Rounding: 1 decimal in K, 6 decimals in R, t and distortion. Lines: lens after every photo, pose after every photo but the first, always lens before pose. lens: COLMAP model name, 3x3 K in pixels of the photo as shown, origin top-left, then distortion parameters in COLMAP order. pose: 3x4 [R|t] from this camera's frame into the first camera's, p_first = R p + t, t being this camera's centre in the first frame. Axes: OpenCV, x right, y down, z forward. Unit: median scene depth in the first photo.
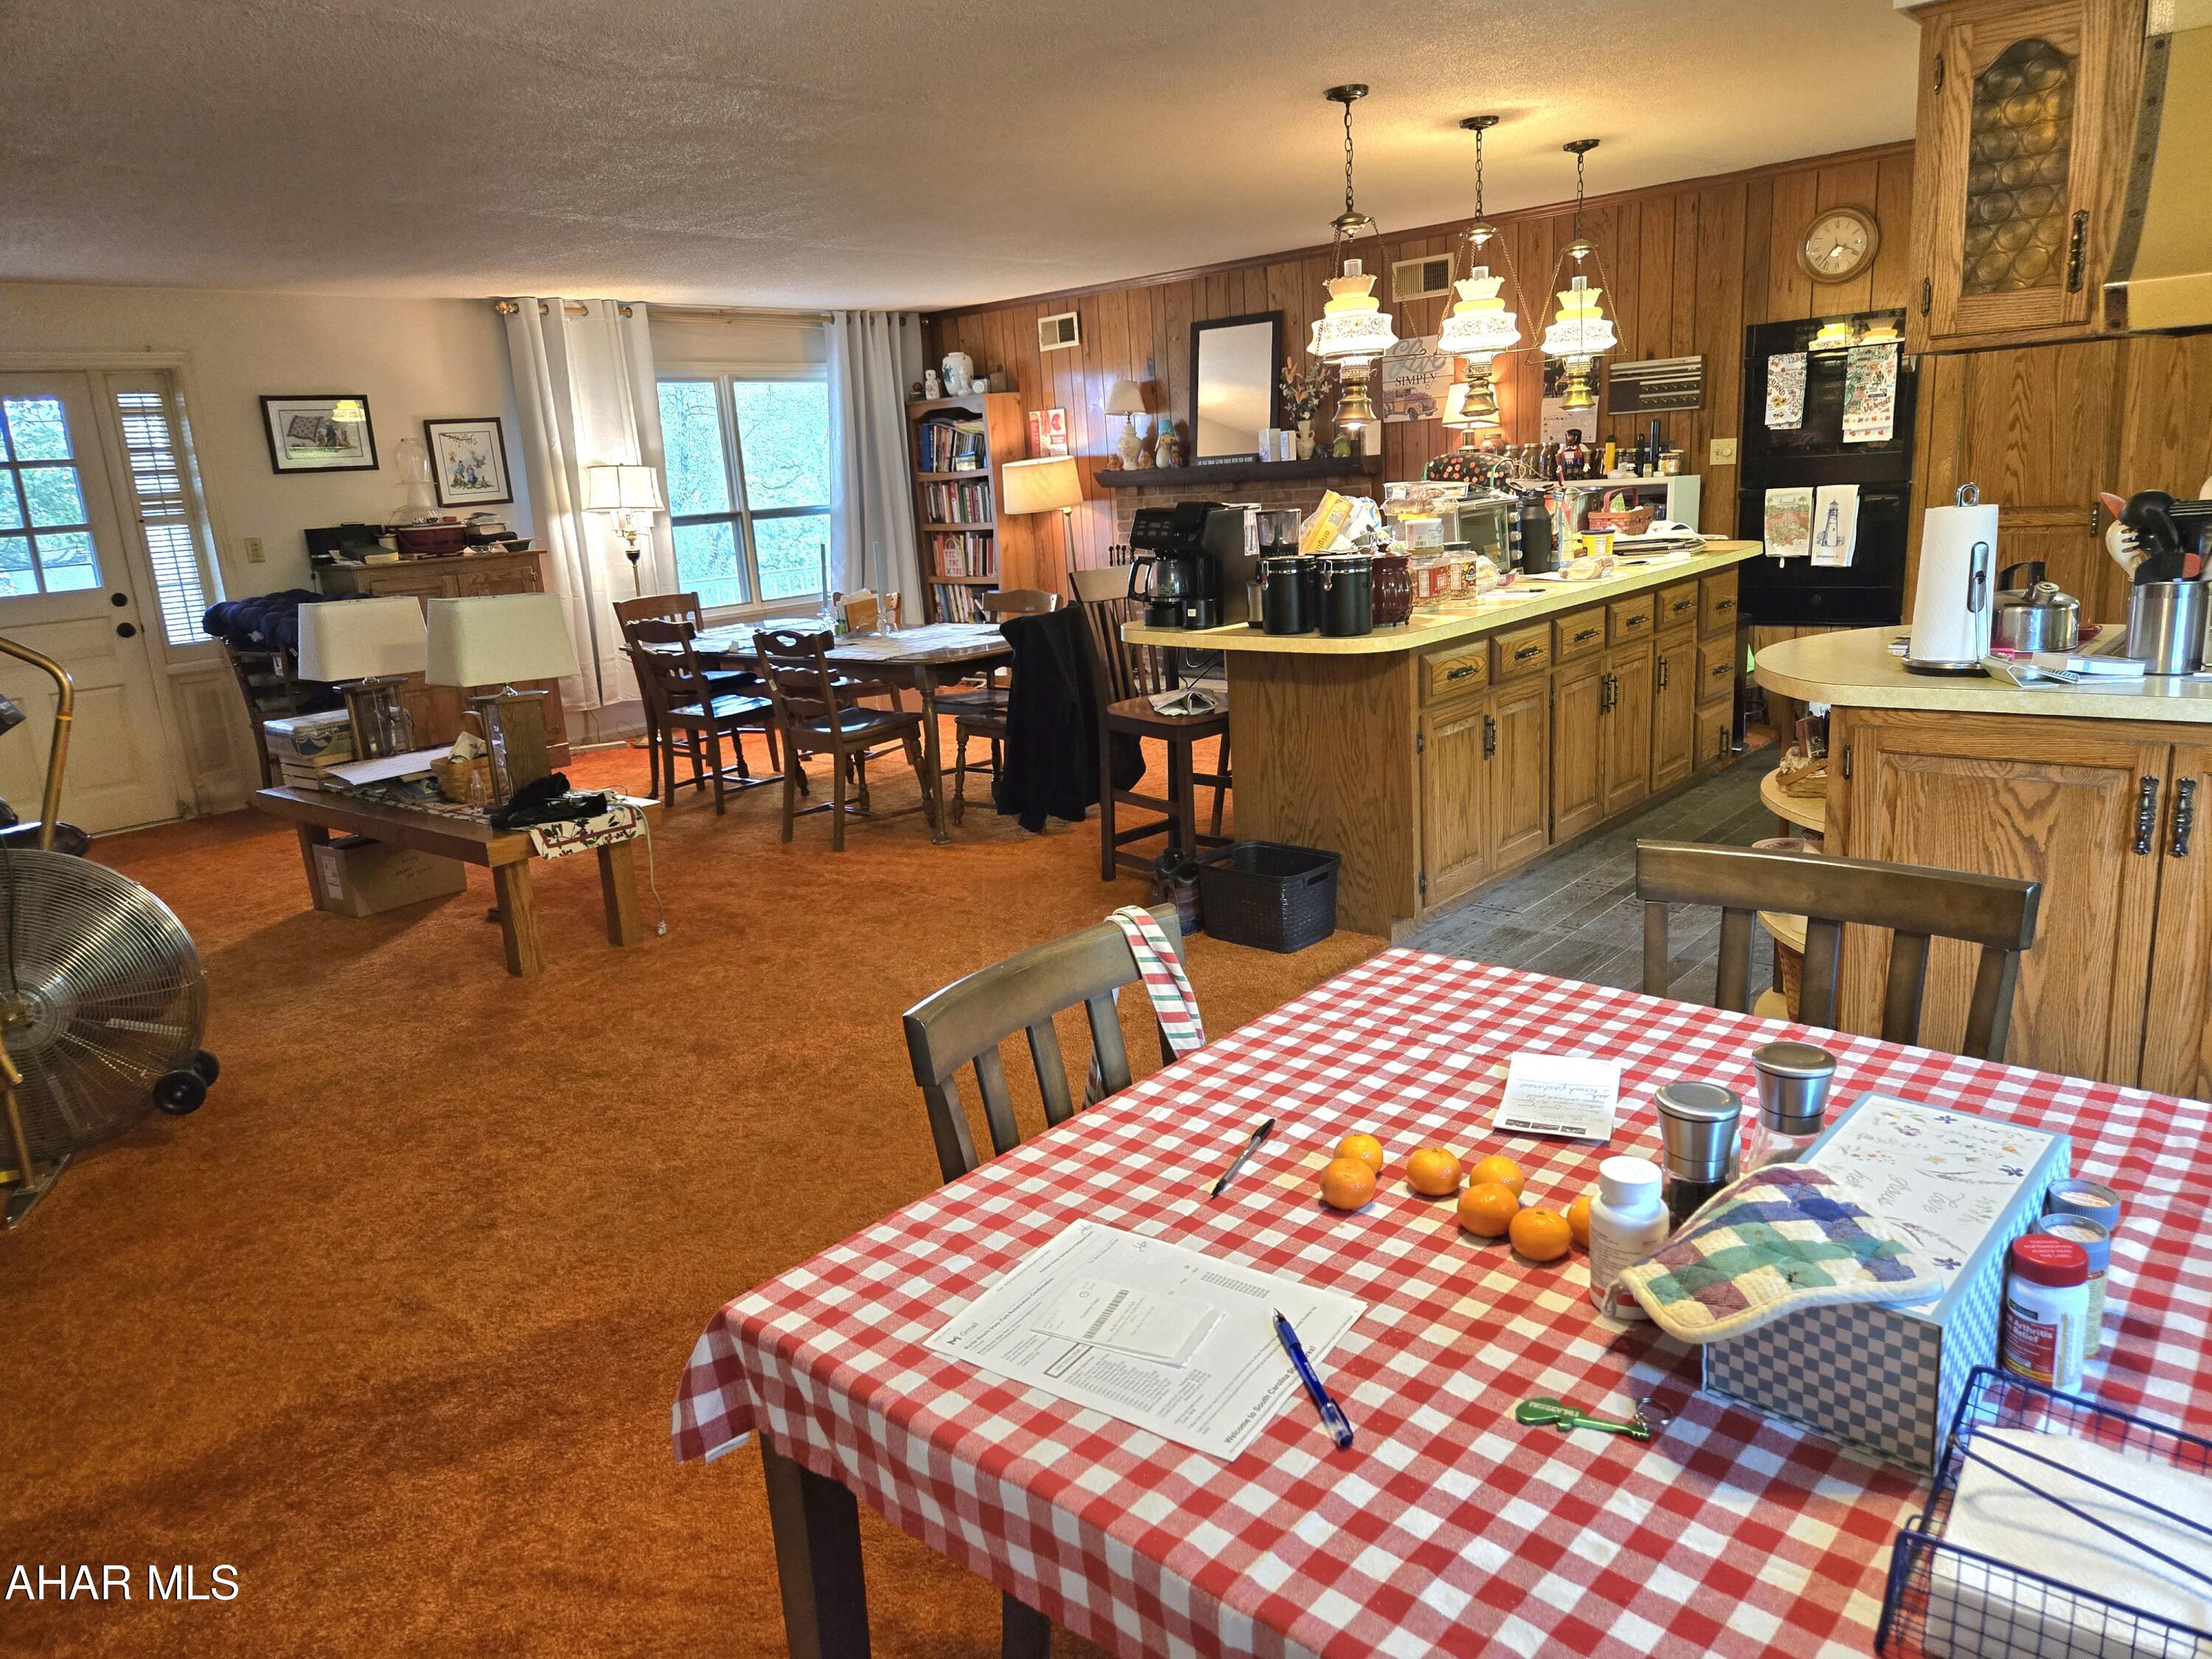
lens RADIAL K [[1498.2, 0, 1092.6], [0, 1498.2, 830.3], [0, 0, 1]] dist [0.045907, 0.000664]
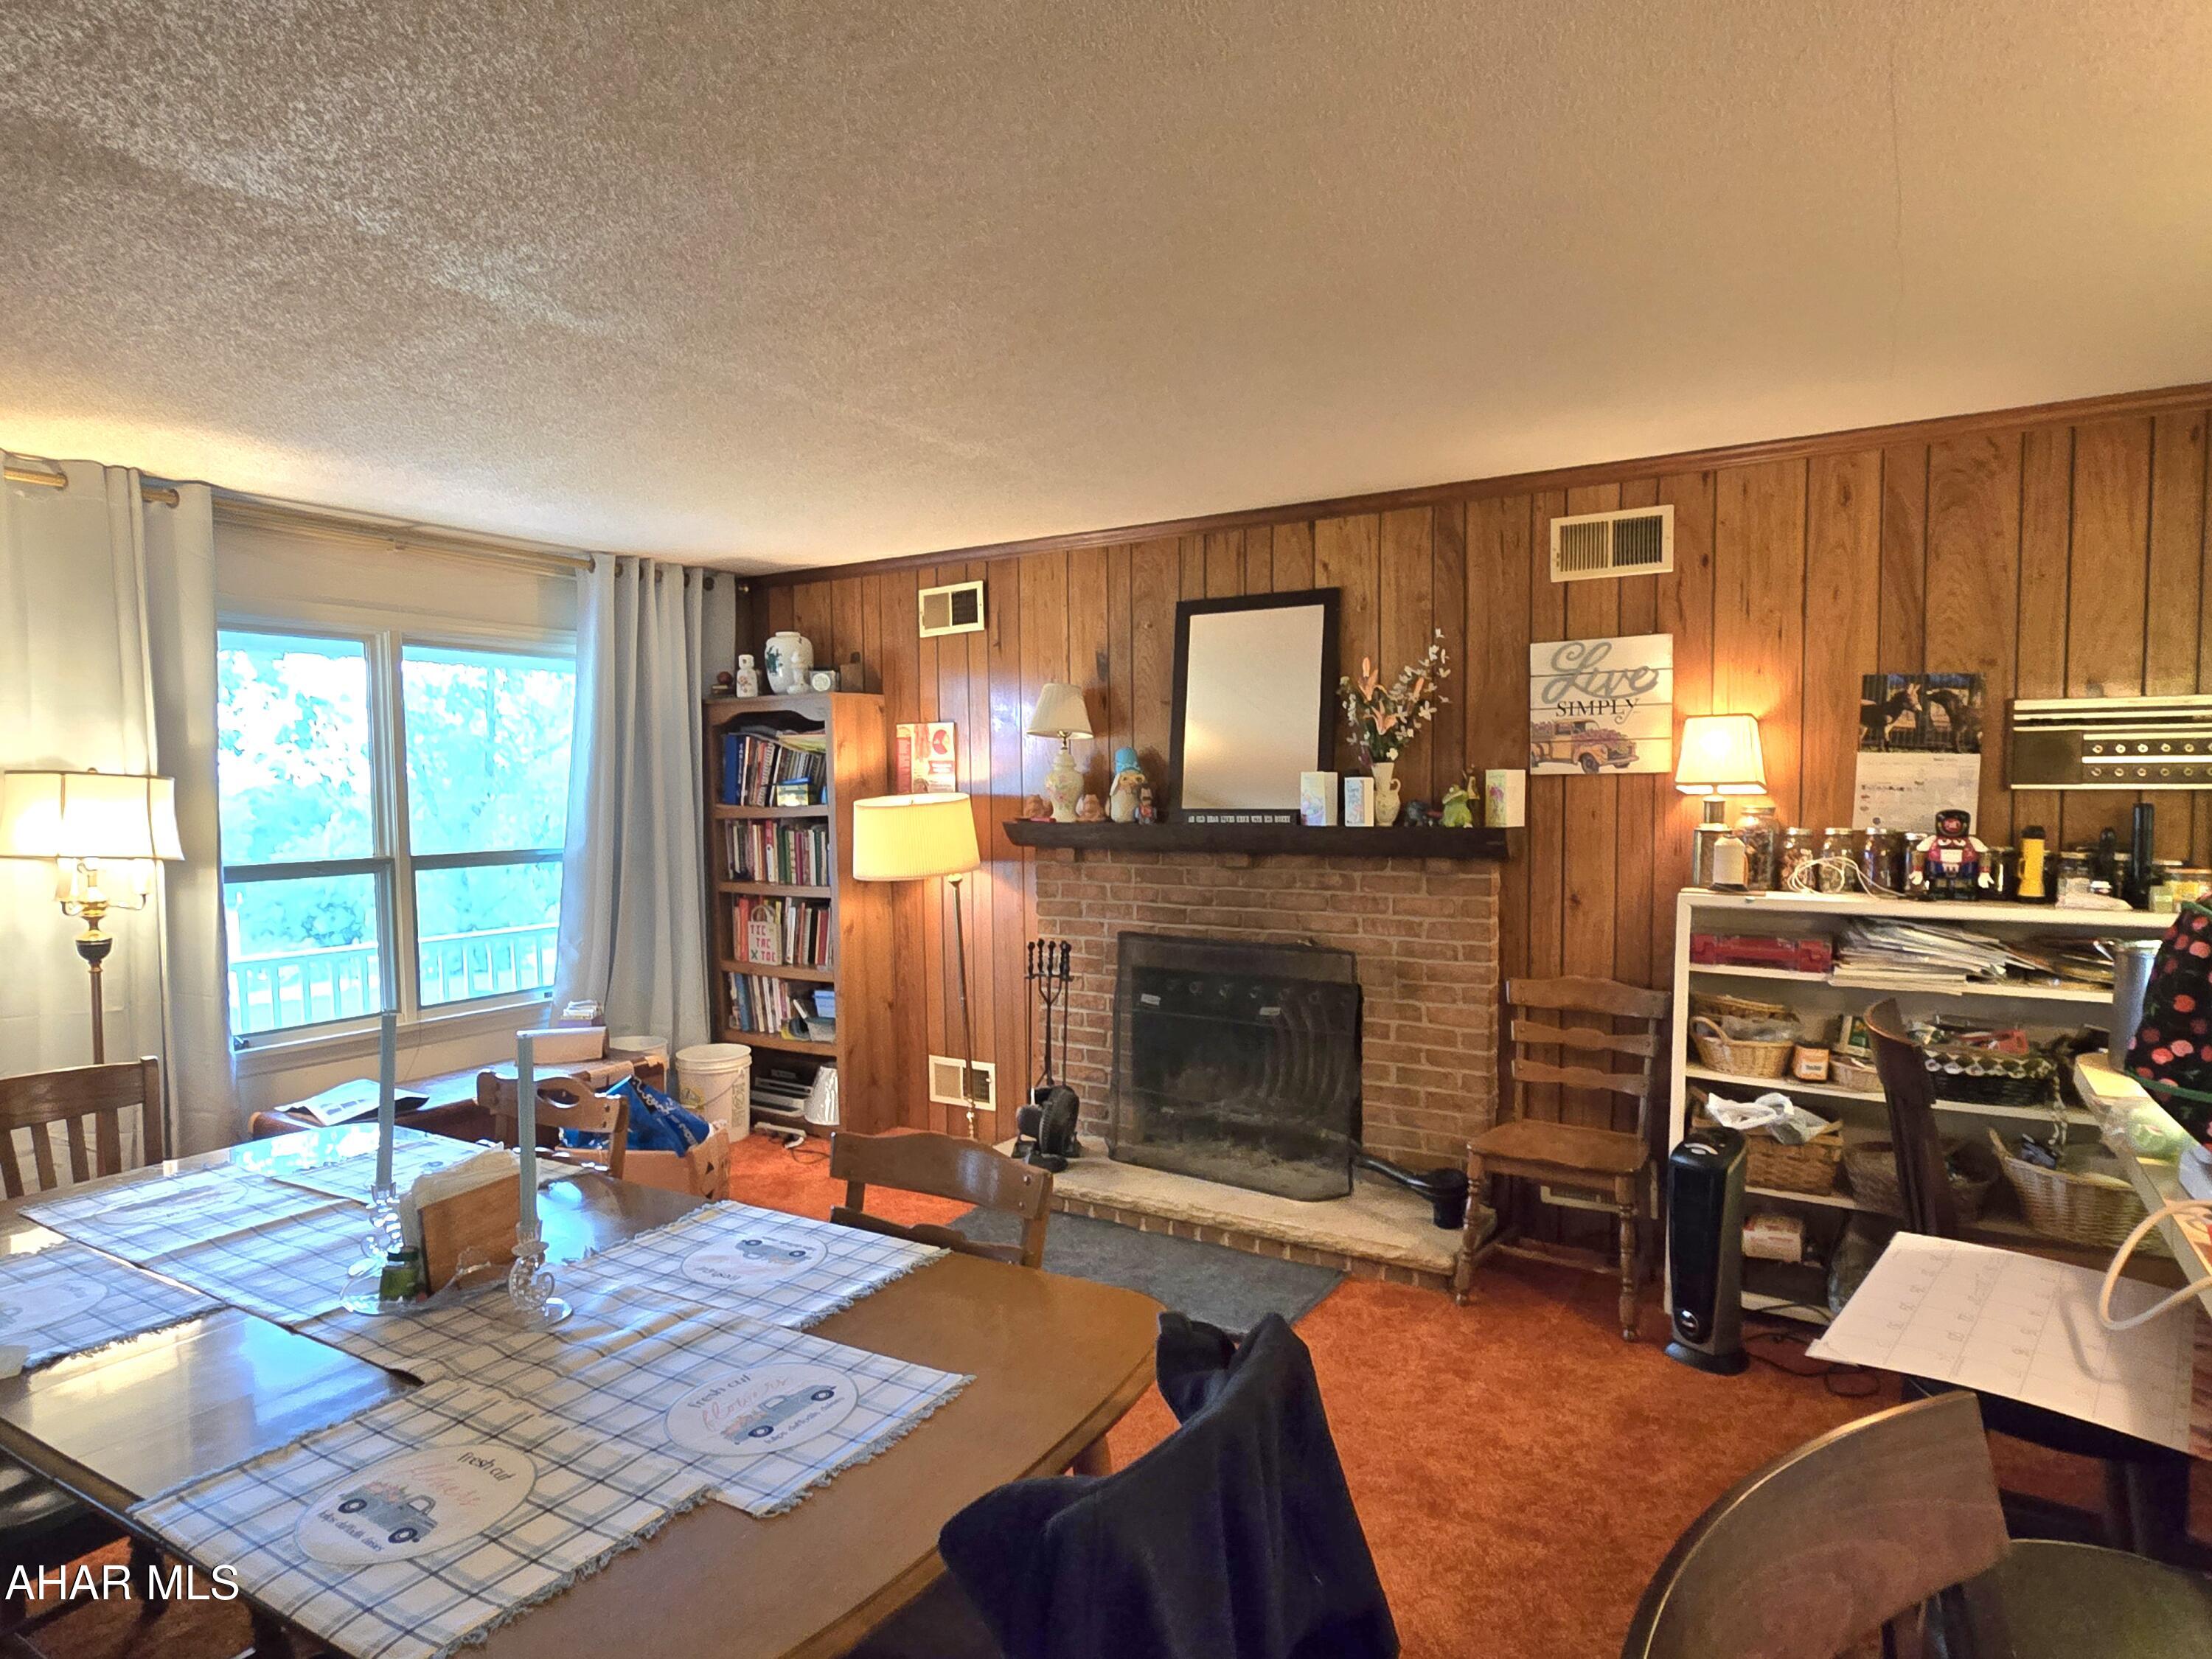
lens RADIAL K [[1234.6, 0, 1116.5], [0, 1234.6, 840.5], [0, 0, 1]] dist [-0.007486, -0.000143]
pose [[0.982451, 0.045959, 0.180771, -0.043972], [-0.009504, 0.980243, -0.197566, -0.125644], [-0.186279, 0.192381, 0.963478, 0.482737]]
